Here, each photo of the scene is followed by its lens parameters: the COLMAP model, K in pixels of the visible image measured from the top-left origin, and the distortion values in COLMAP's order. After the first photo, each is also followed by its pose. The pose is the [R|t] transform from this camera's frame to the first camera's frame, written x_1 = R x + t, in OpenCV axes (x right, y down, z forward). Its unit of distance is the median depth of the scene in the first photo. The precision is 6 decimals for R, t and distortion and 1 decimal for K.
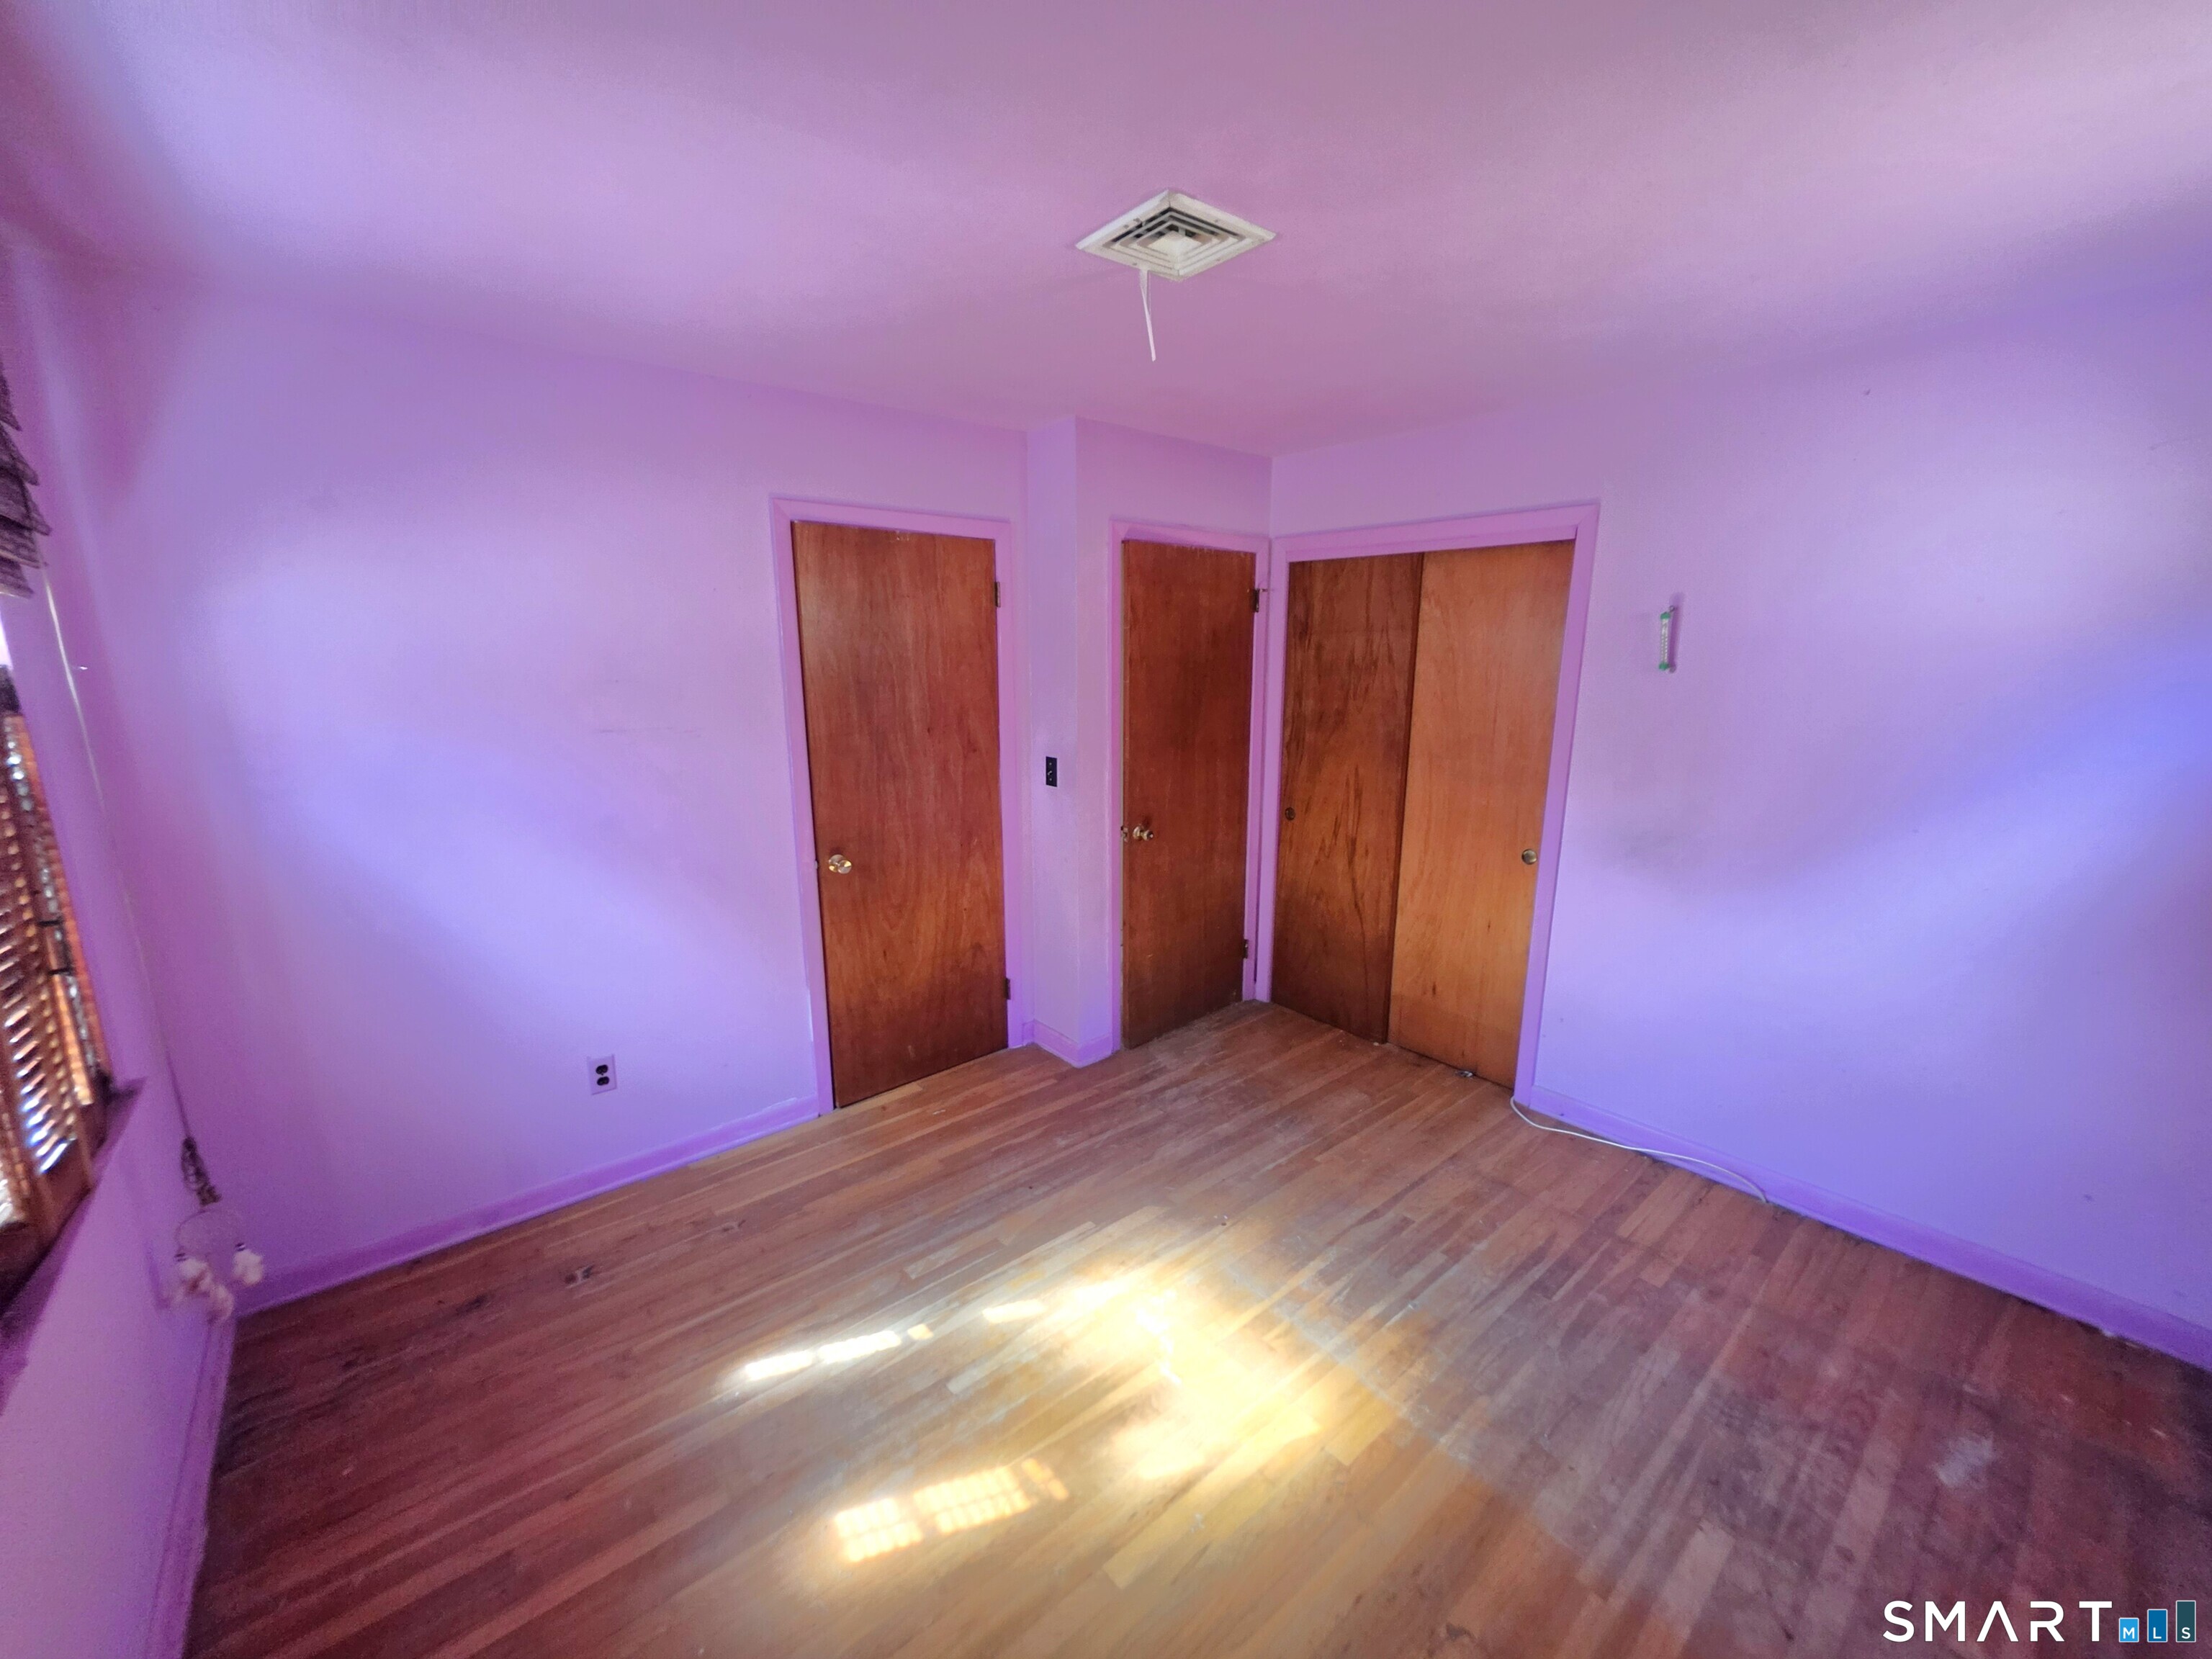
lens RADIAL K [[886.3, 0, 1114.0], [0, 886.3, 833.5], [0, 0, 1]] dist [-0.001725, 0.000110]
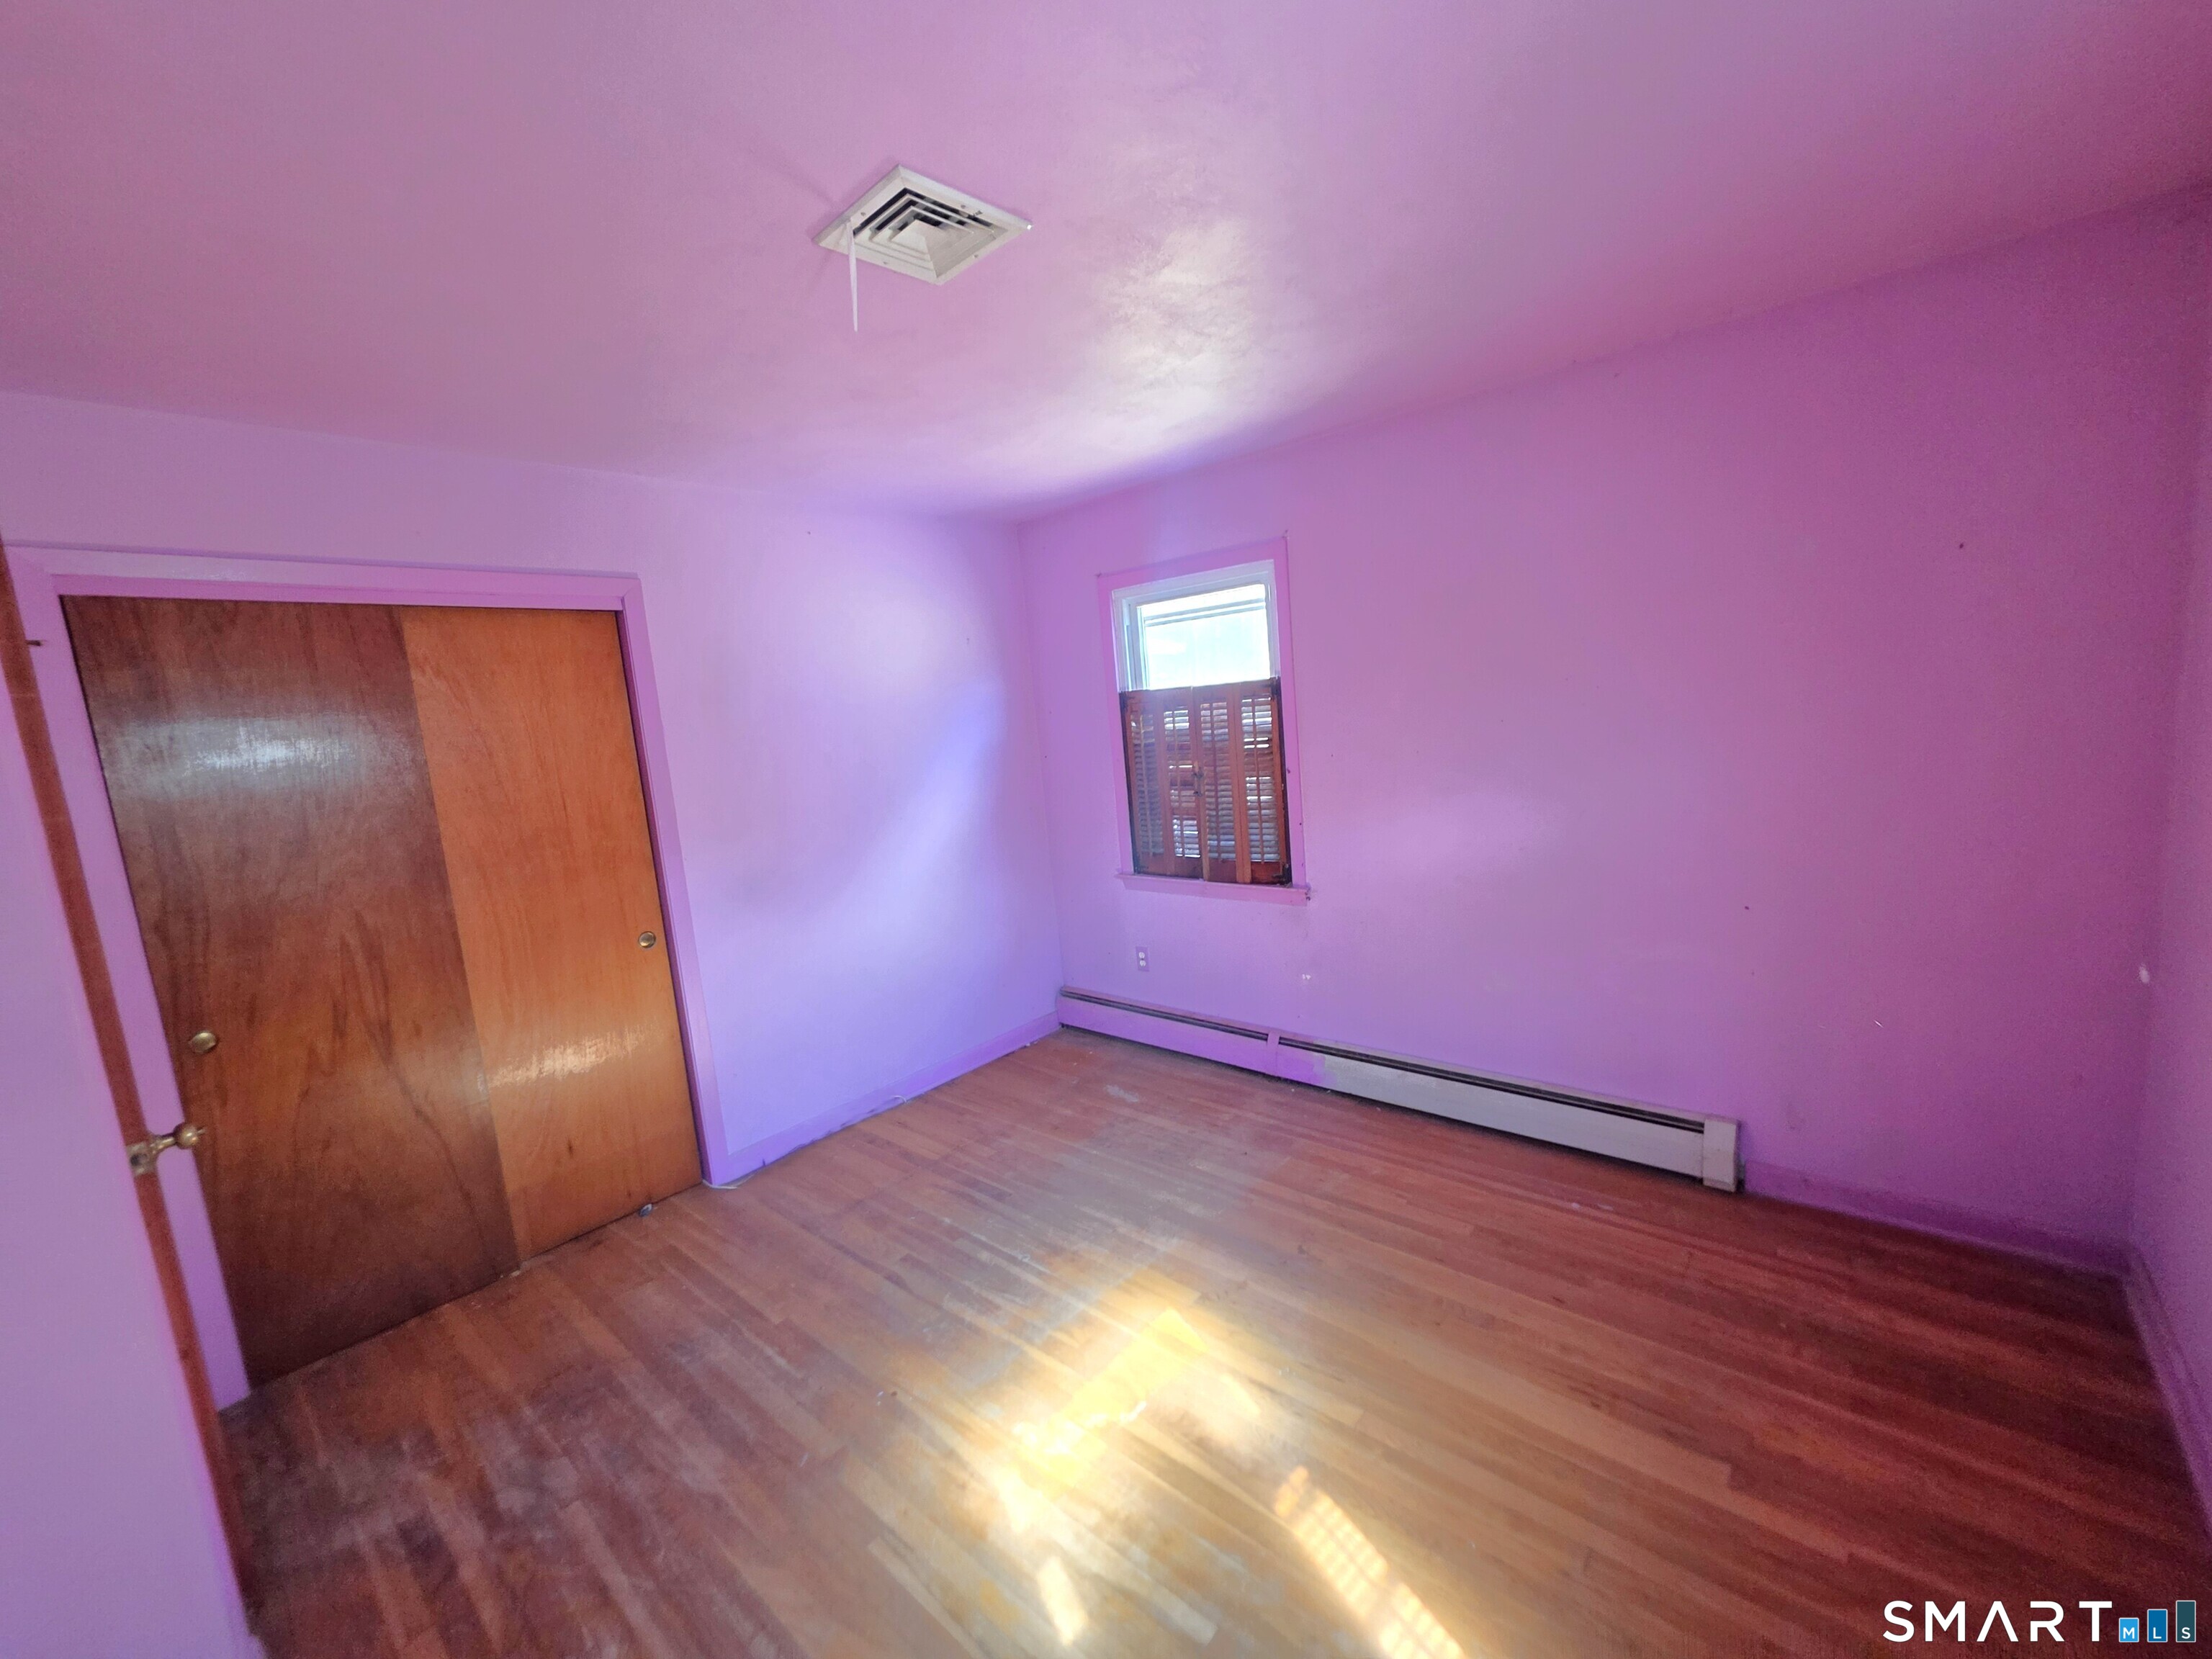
lens RADIAL K [[886.3, 0, 1114.0], [0, 886.3, 833.5], [0, 0, 1]] dist [-0.001725, 0.000110]
pose [[-0.141628, -0.132108, 0.981065, -0.625175], [0.280929, 0.944946, 0.167799, -0.121748], [-0.949221, 0.299375, -0.096718, 0.725527]]
